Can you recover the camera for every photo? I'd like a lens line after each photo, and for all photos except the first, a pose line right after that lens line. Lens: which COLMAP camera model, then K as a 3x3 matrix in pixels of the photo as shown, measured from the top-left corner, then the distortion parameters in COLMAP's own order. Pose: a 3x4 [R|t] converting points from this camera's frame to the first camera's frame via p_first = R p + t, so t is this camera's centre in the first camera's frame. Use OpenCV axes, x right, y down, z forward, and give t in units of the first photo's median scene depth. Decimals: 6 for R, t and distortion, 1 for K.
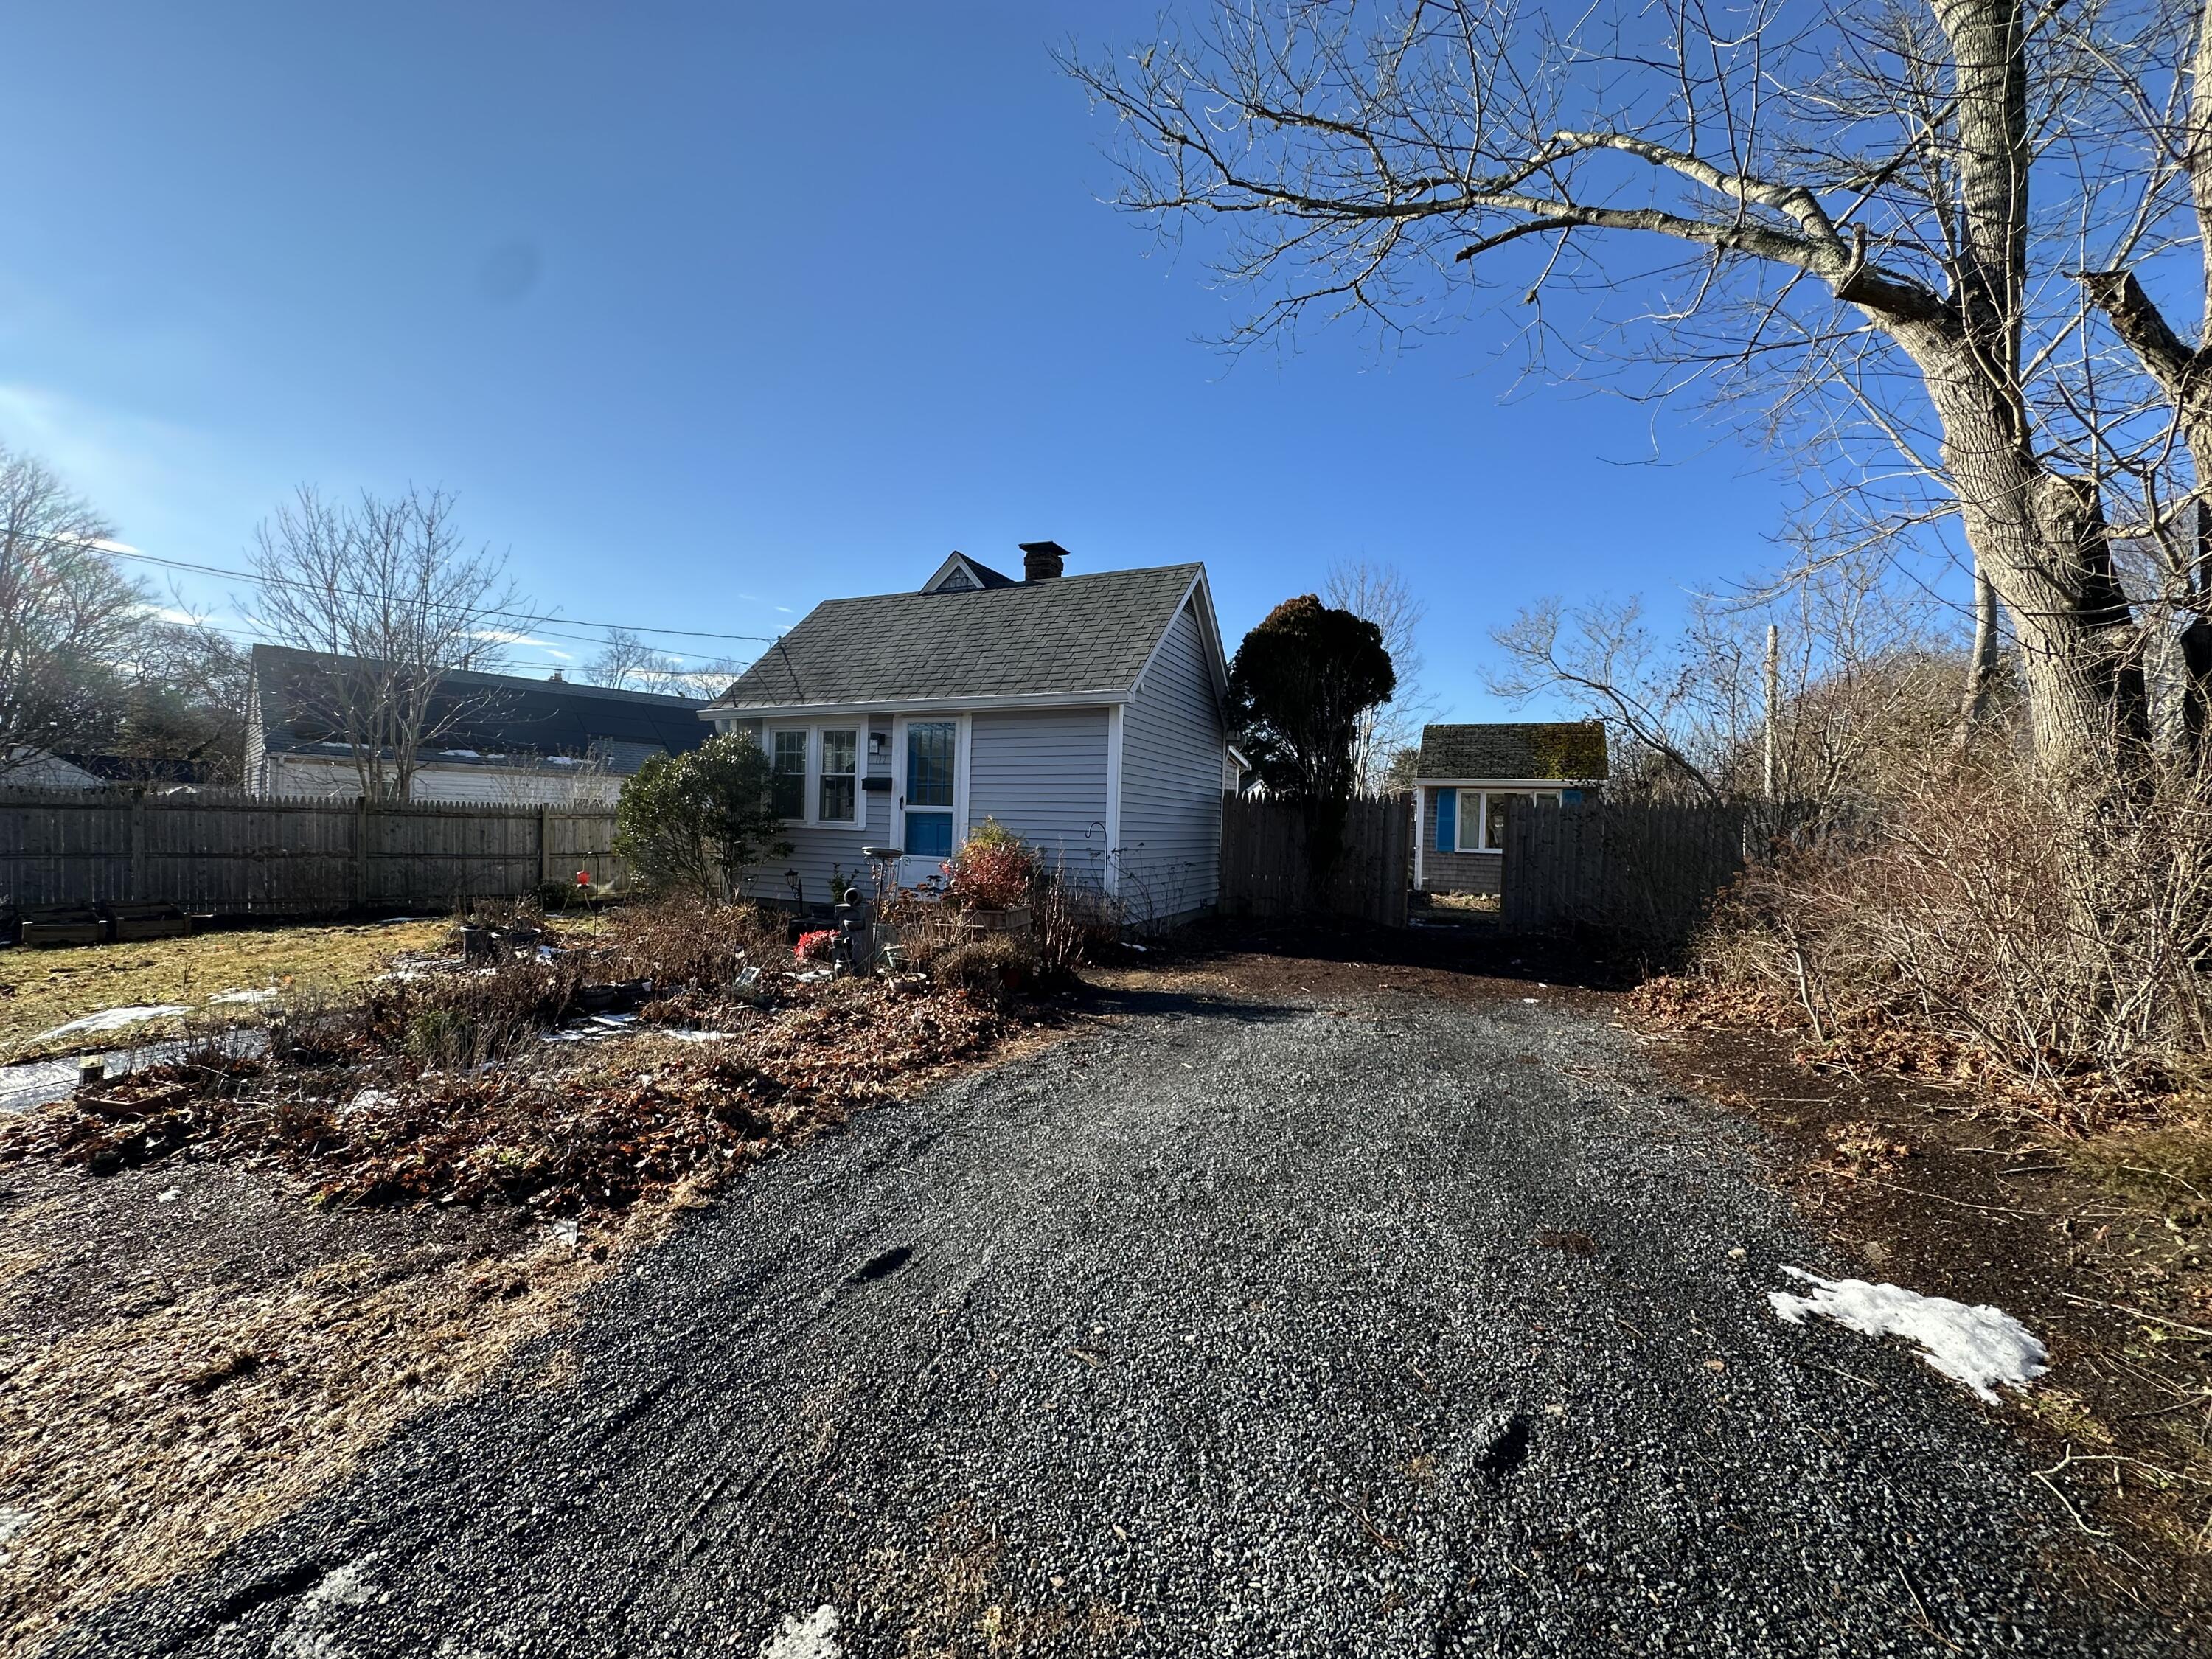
lens RADIAL K [[878.9, 0, 1104.3], [0, 878.9, 833.0], [0, 0, 1]] dist [-0.003793, 0.000736]
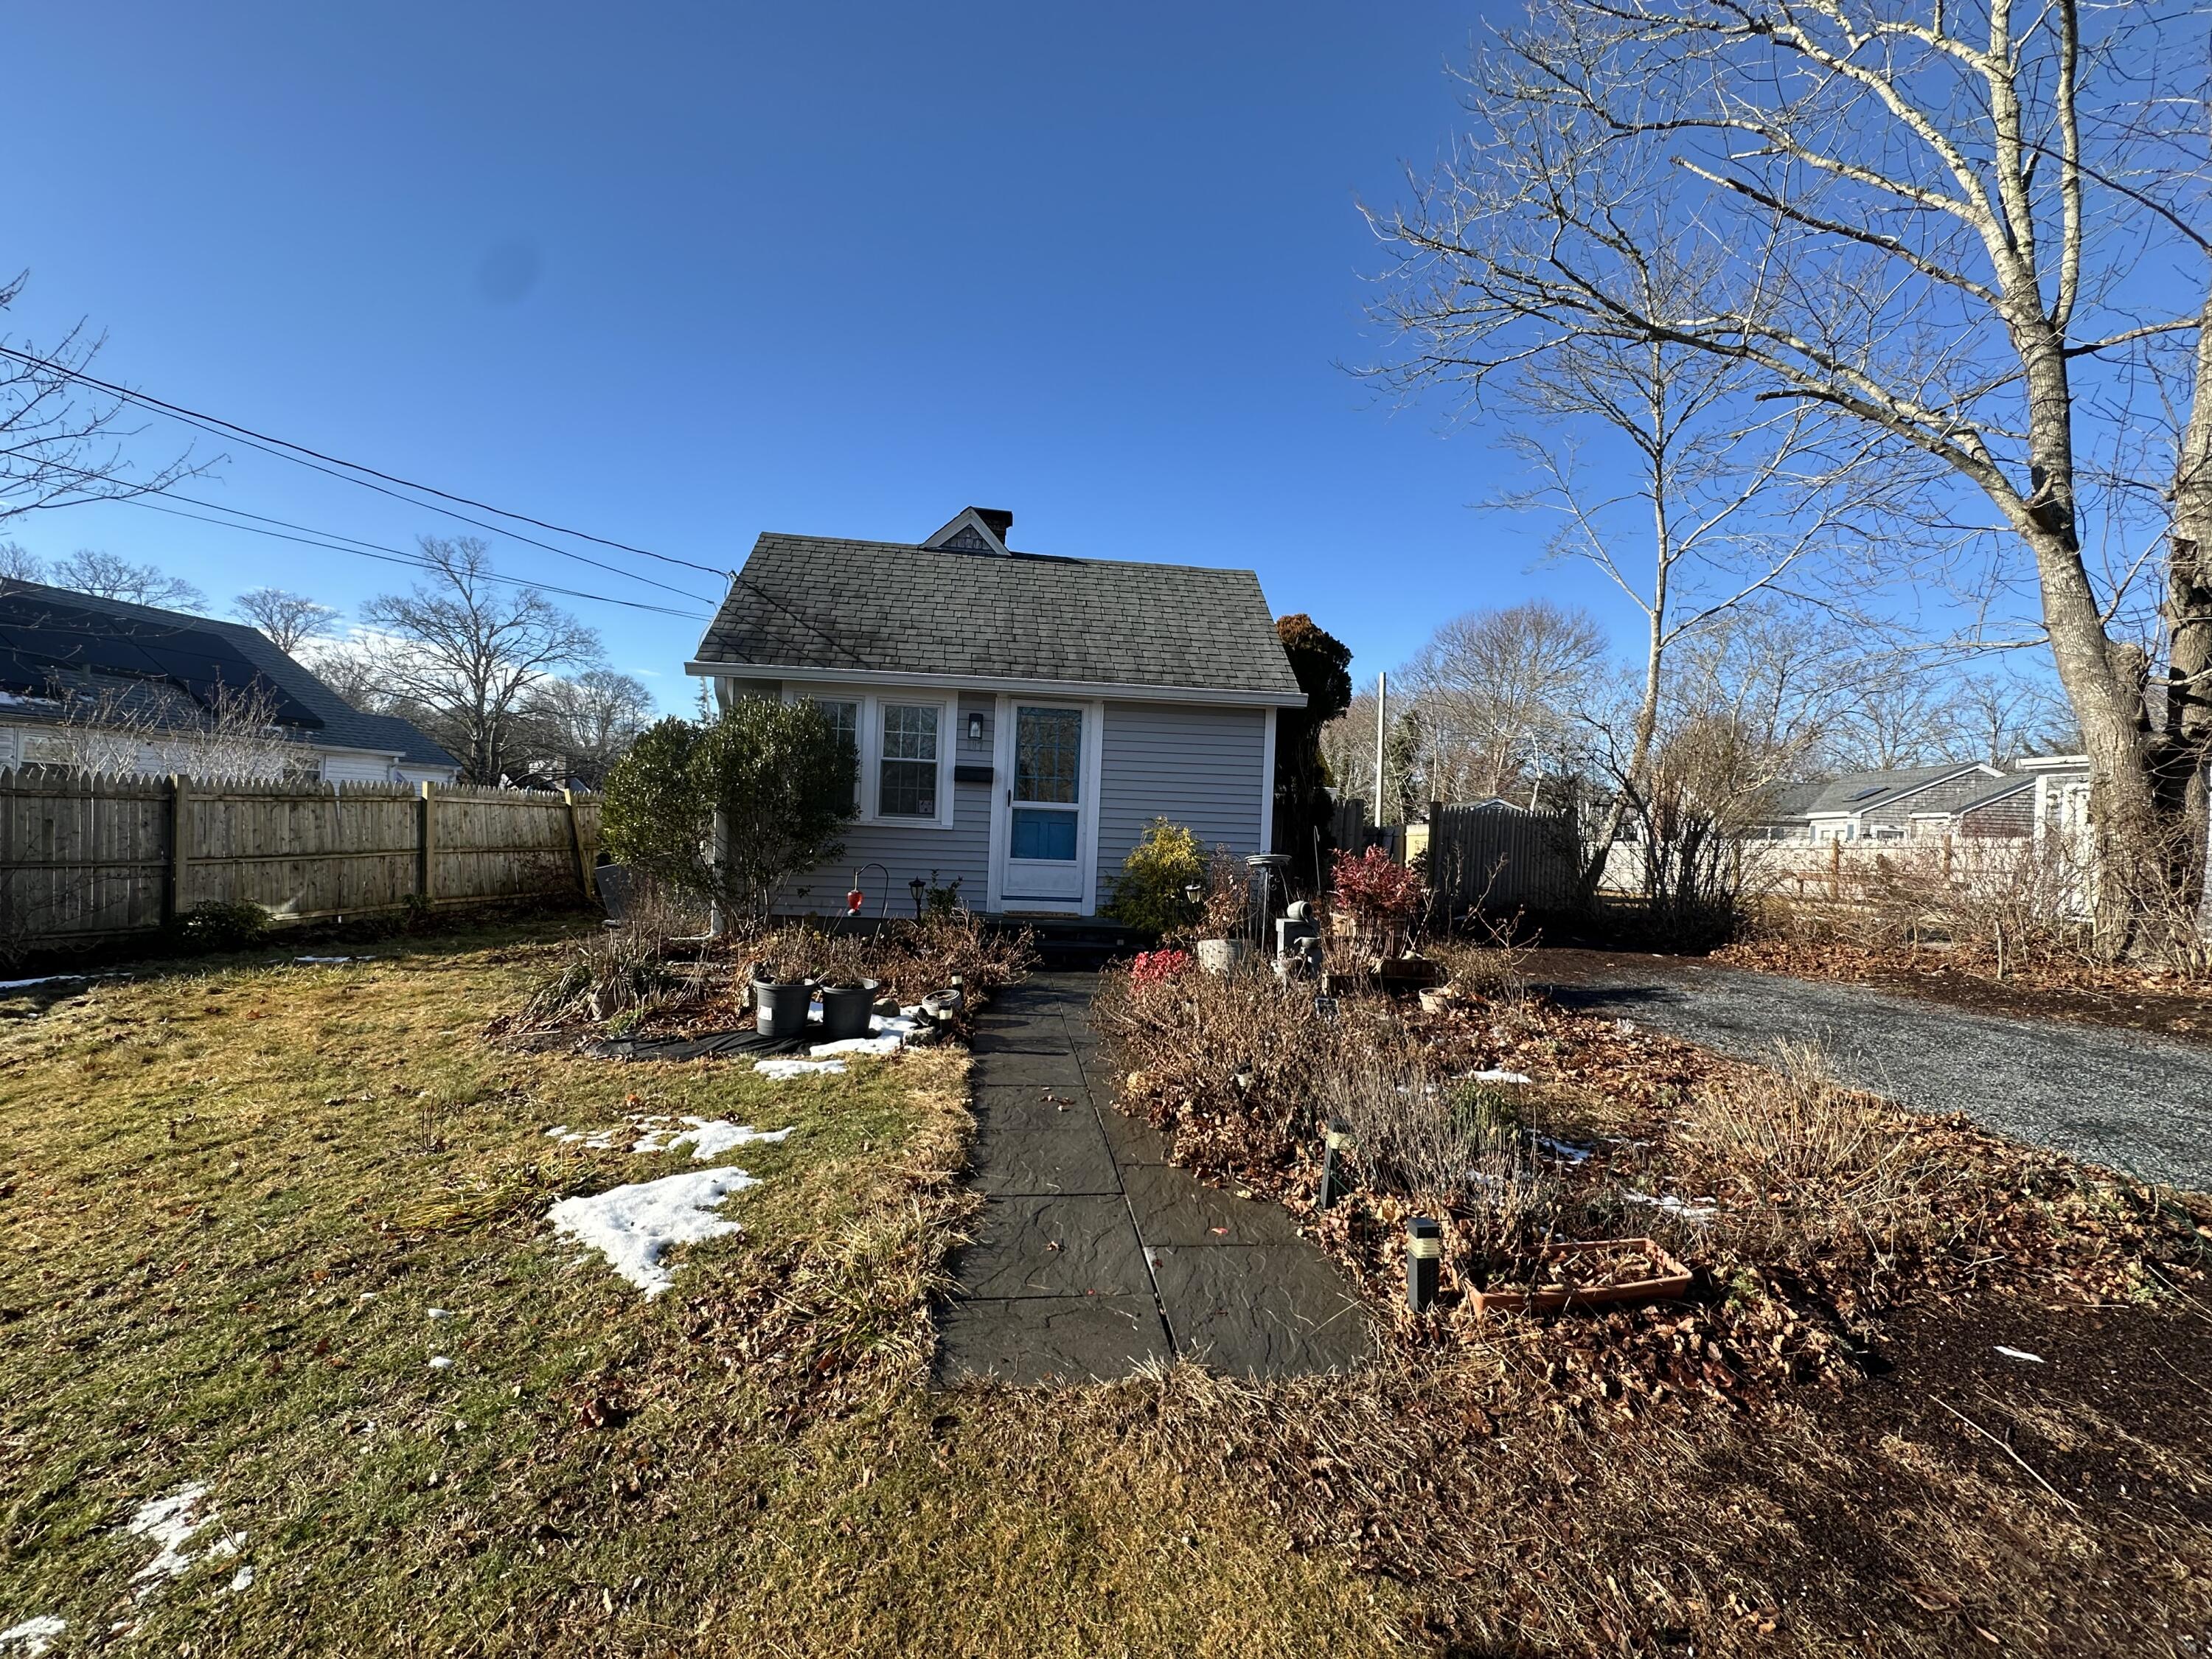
lens RADIAL K [[878.9, 0, 1104.3], [0, 878.9, 833.0], [0, 0, 1]] dist [-0.003793, 0.000736]
pose [[0.849716, 0.003615, 0.527228, -0.572574], [-0.009762, 0.999913, 0.008878, -0.008078], [-0.527150, -0.012690, 0.849678, 0.208964]]
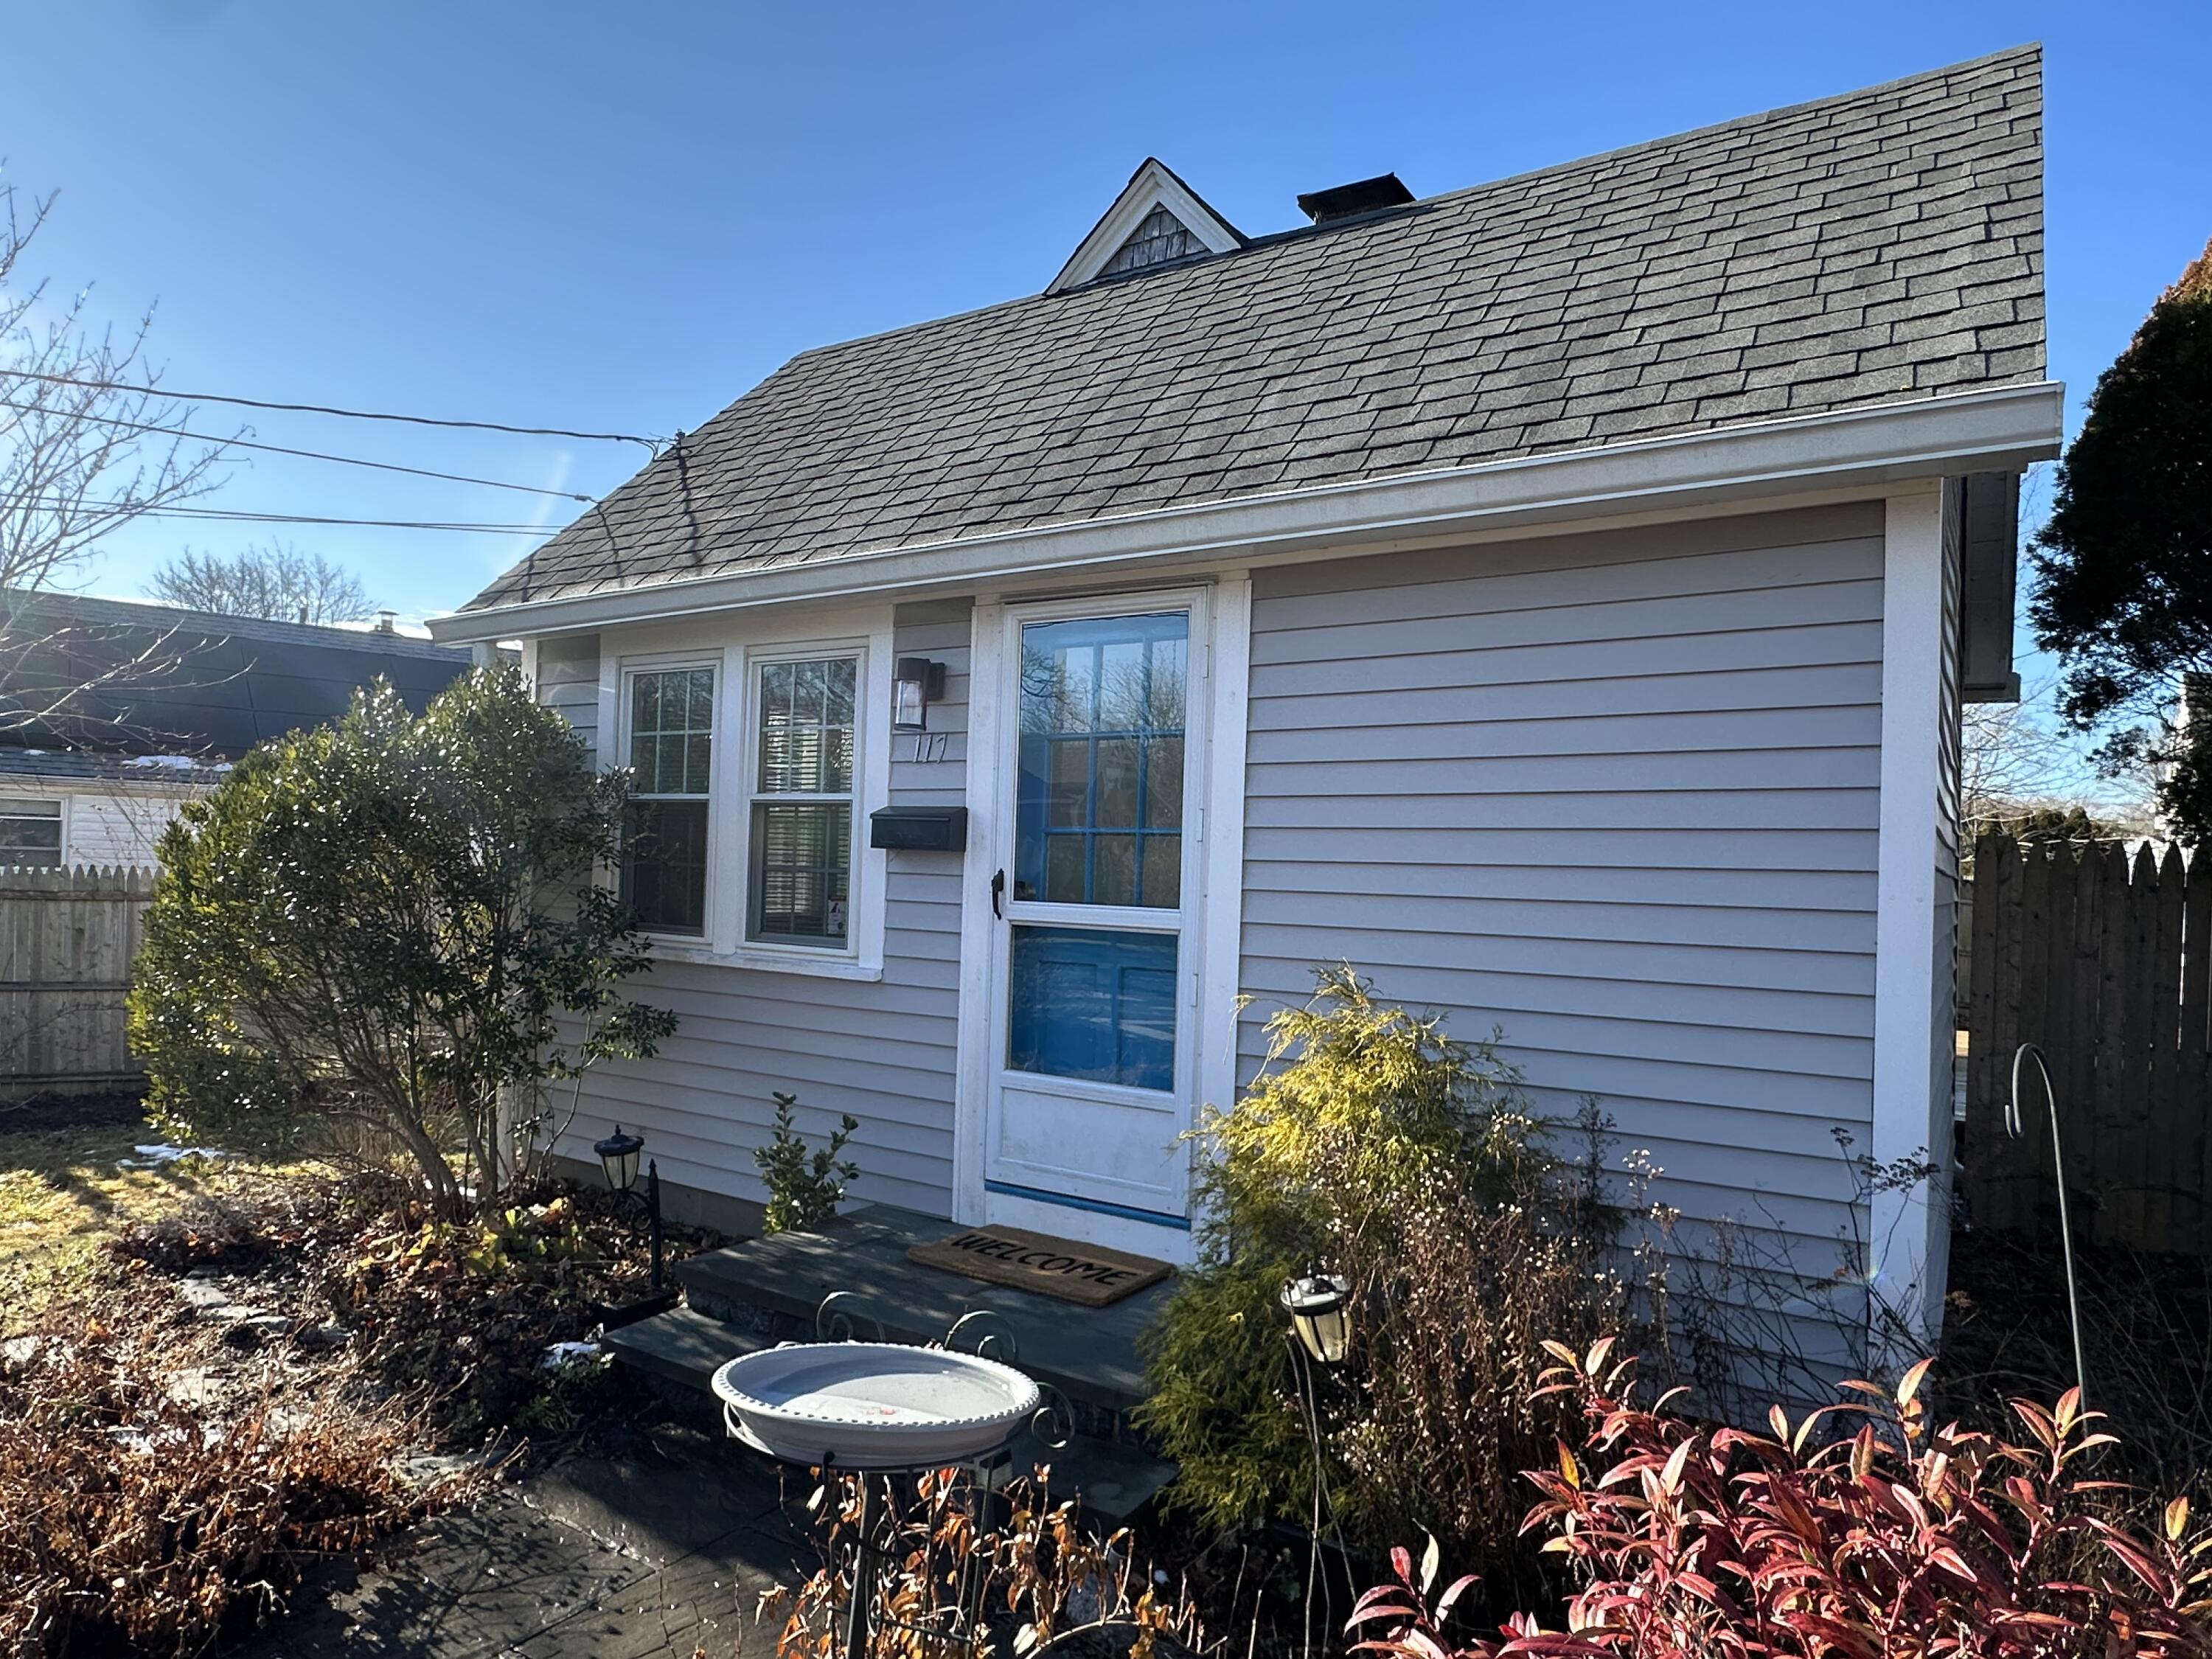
lens RADIAL K [[1345.3, 0, 1106.0], [0, 1345.3, 829.5], [0, 0, 1]] dist [0.016136, -0.000334]
pose [[0.989923, -0.003719, -0.141556, -0.124368], [-0.002199, 0.999131, -0.041627, -0.034984], [0.141587, 0.041519, 0.989055, 0.529514]]
